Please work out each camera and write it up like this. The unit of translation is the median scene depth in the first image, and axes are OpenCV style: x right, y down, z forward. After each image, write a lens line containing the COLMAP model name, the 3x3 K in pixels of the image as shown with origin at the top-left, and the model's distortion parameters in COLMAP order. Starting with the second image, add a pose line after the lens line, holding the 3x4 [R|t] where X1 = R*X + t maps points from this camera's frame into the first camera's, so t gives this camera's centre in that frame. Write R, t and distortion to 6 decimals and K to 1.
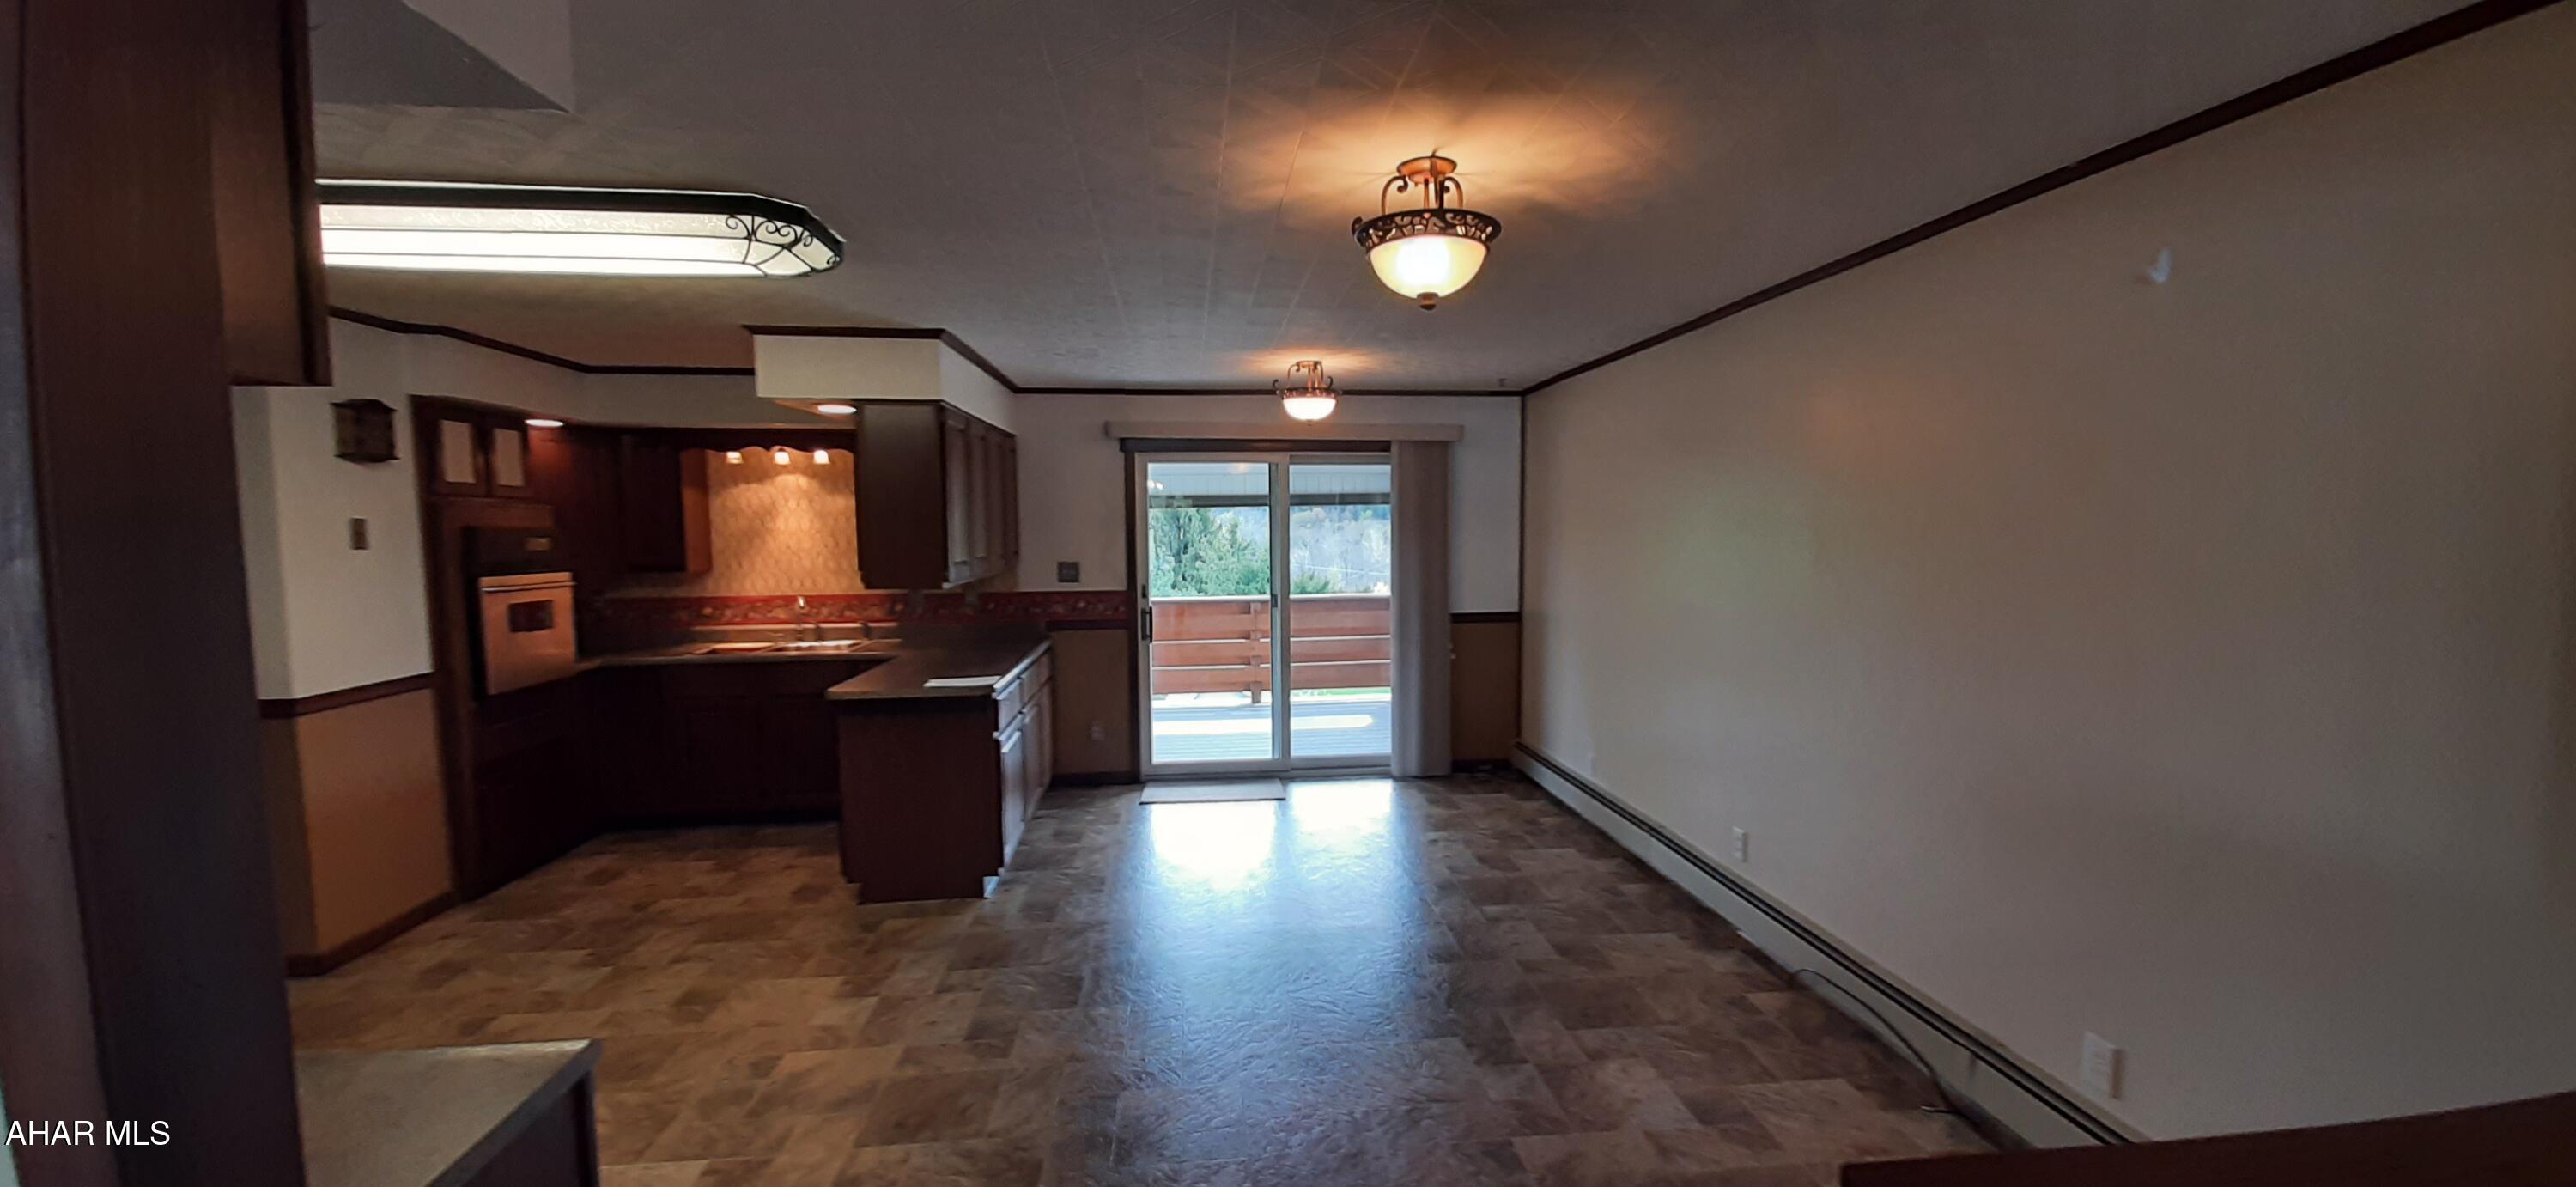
lens RADIAL K [[1012.9, 0, 1309.2], [0, 1012.9, 600.7], [0, 0, 1]] dist [0.006954, -0.002018]
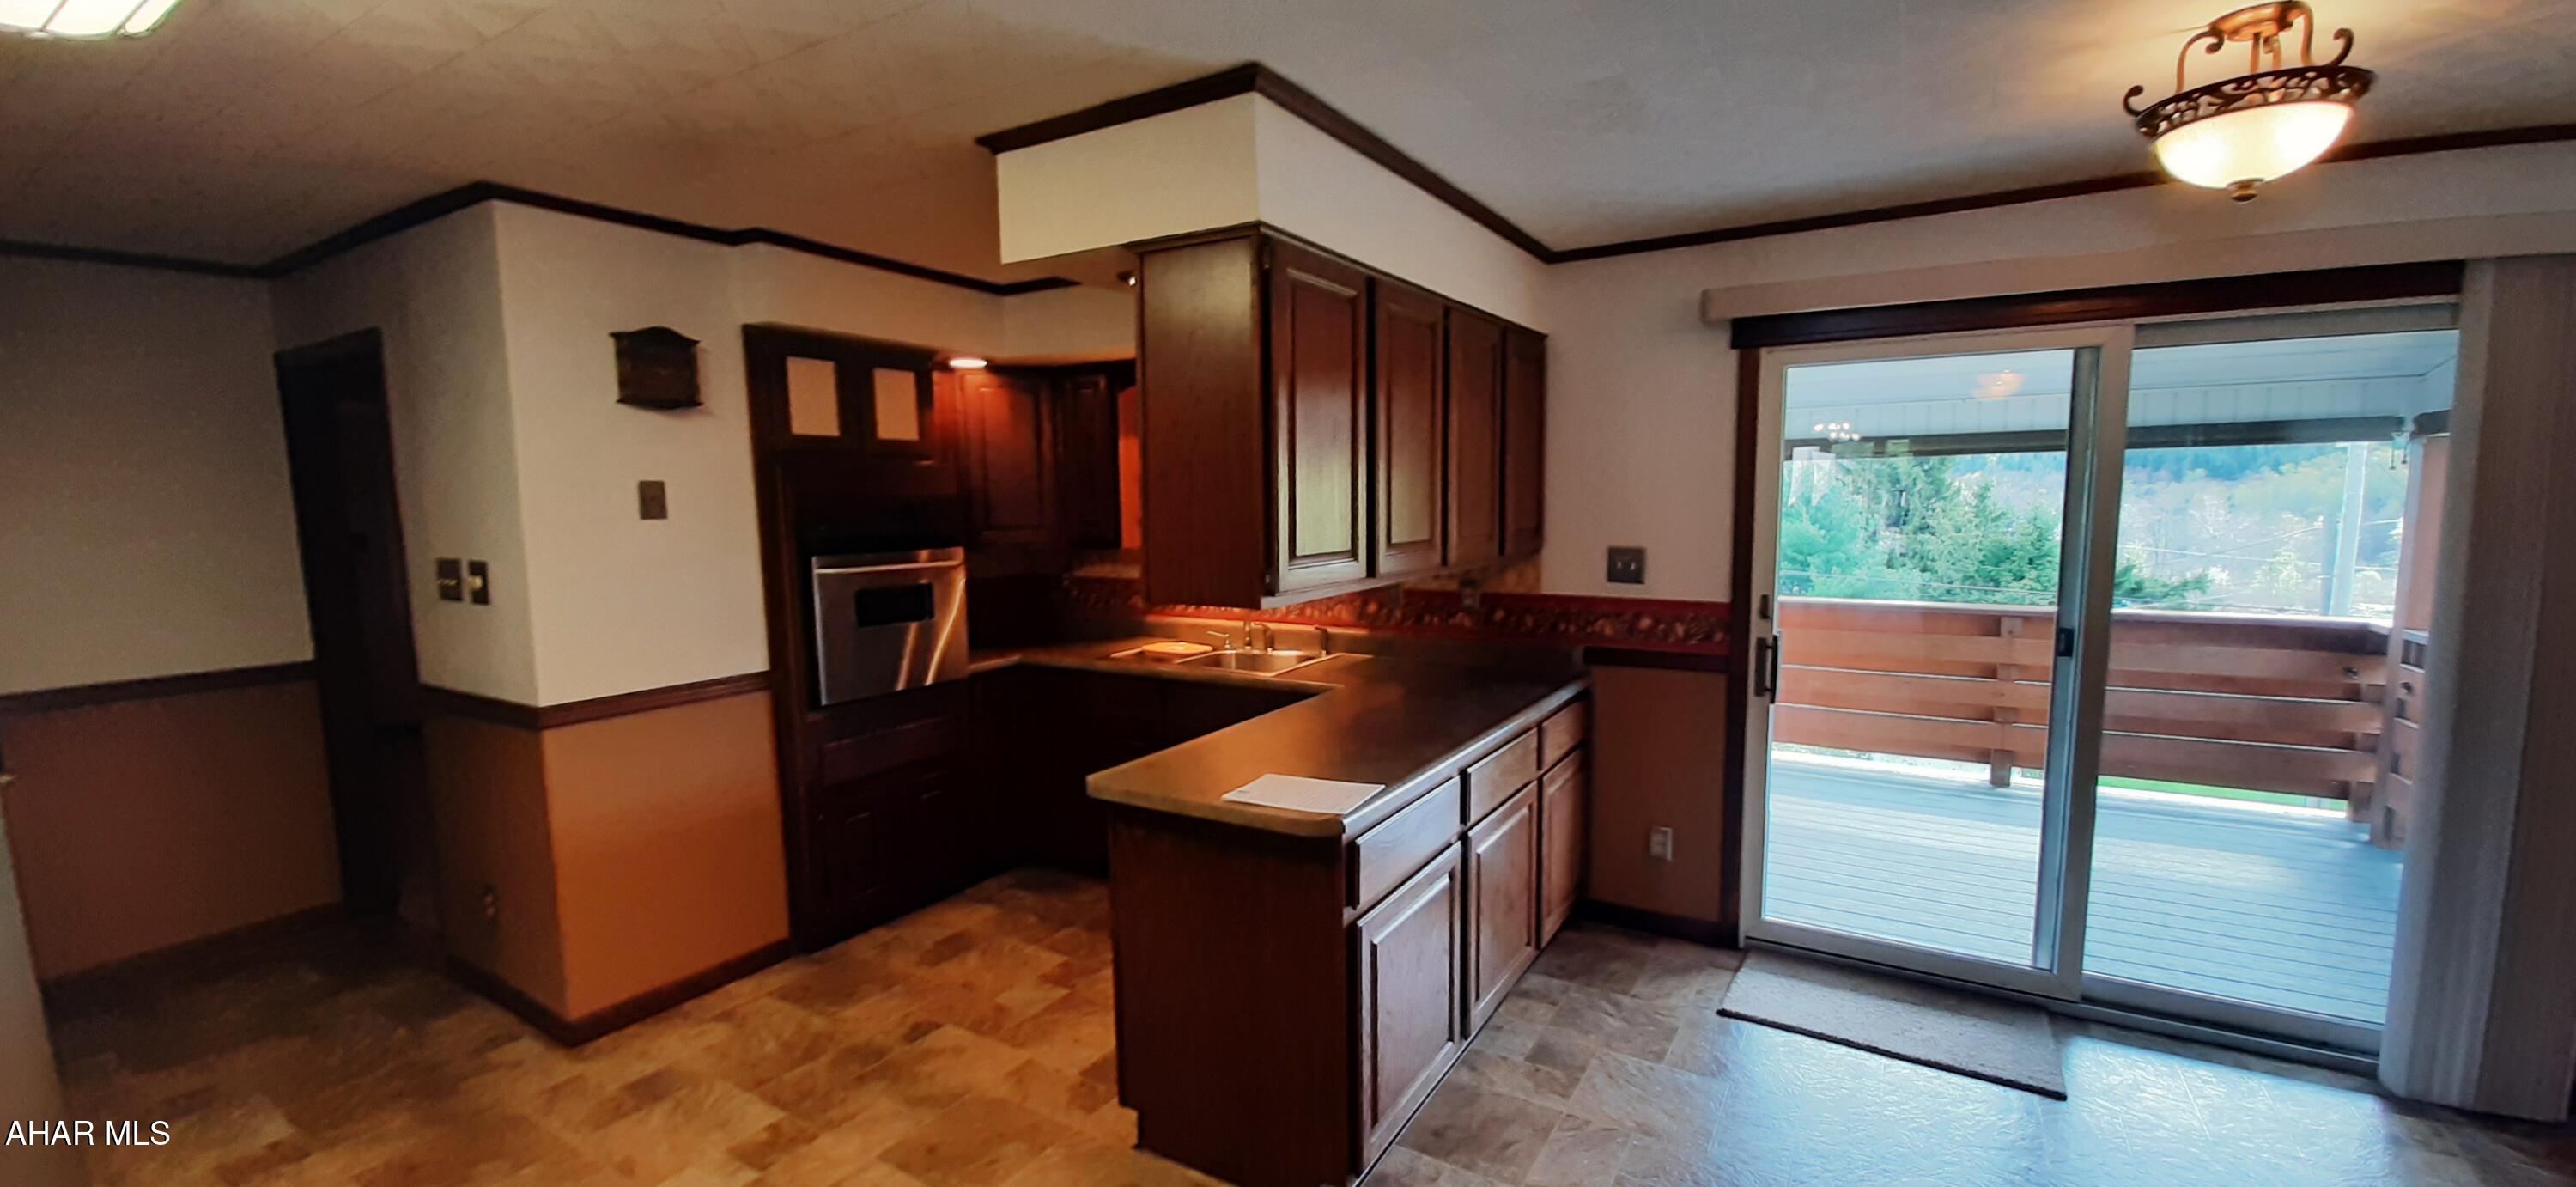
lens RADIAL K [[1012.9, 0, 1292.6], [0, 1012.9, 604.2], [0, 0, 1]] dist [0.006954, -0.002018]
pose [[0.785235, 0.064732, -0.615806, -0.029260], [-0.041471, 0.997785, 0.052003, -0.029851], [0.617808, -0.015297, 0.786180, 0.443219]]
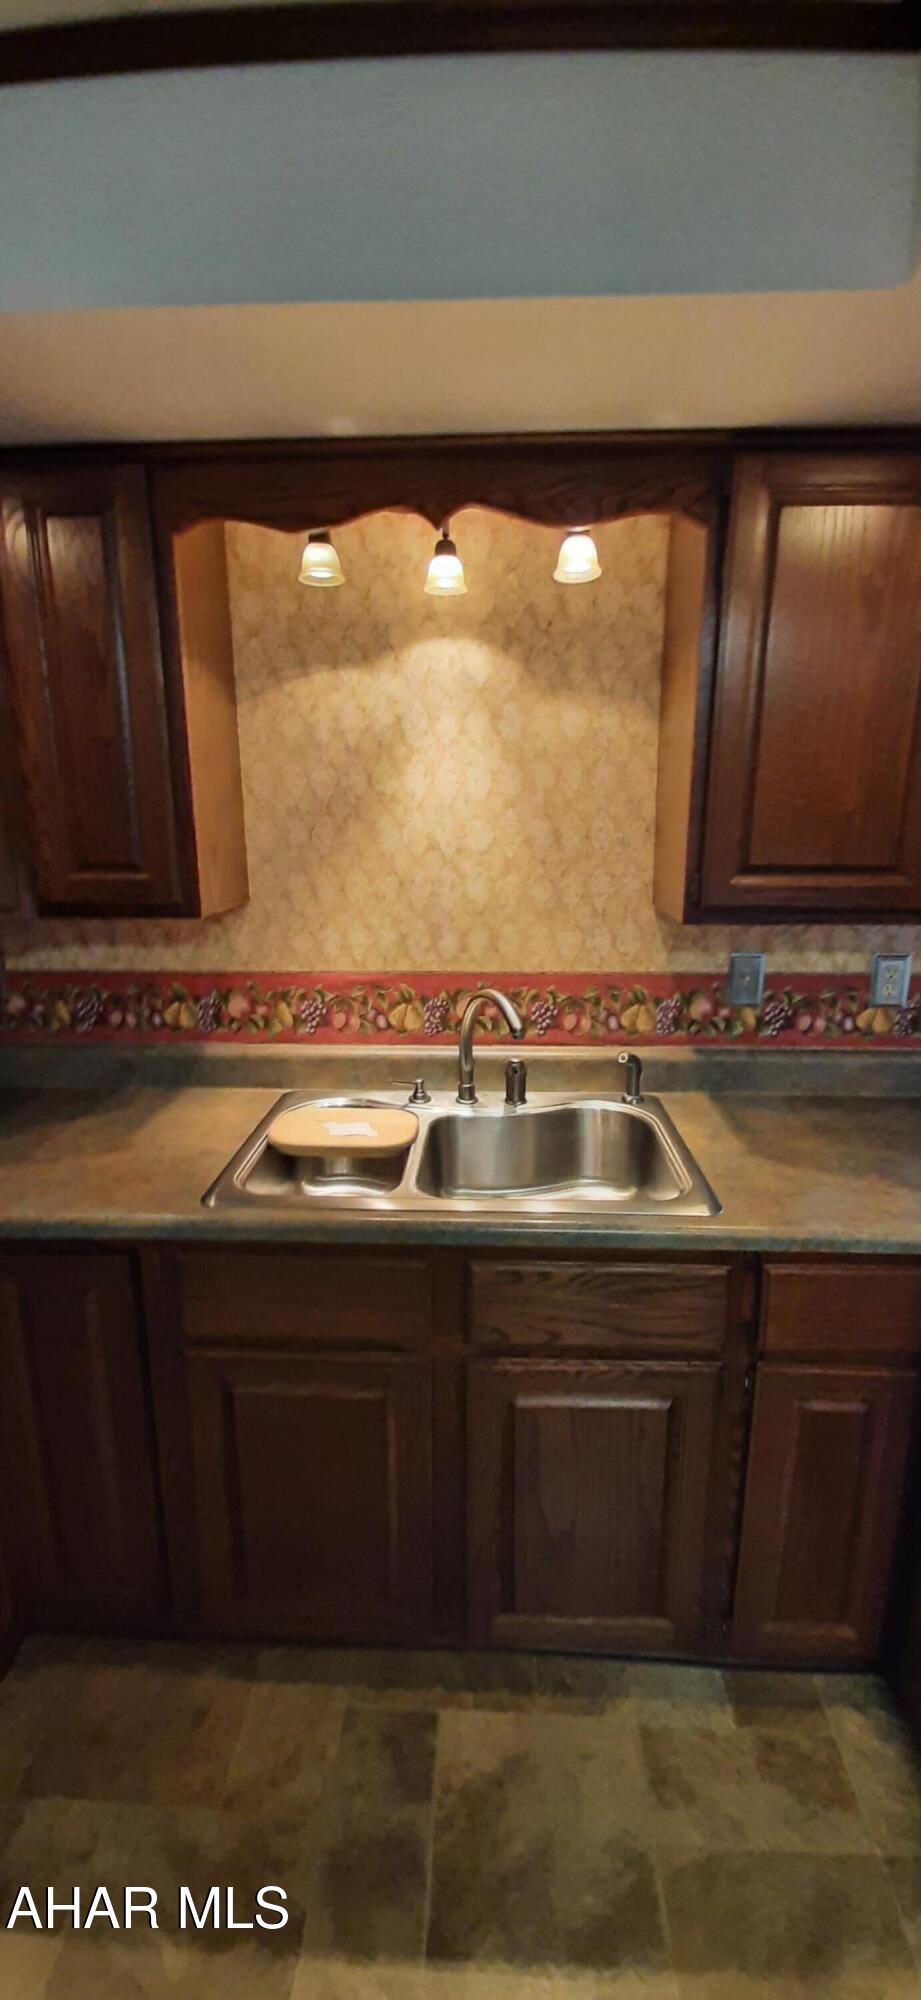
lens RADIAL K [[786.3, 0, 459.9], [0, 786.3, 1005.9], [0, 0, 1]] dist [0.006954, -0.002018]
pose [[0.986007, 0.038698, -0.162148, -0.455546], [-0.016627, 0.990662, 0.135326, -0.033503], [0.165871, -0.130736, 0.977443, 0.710998]]
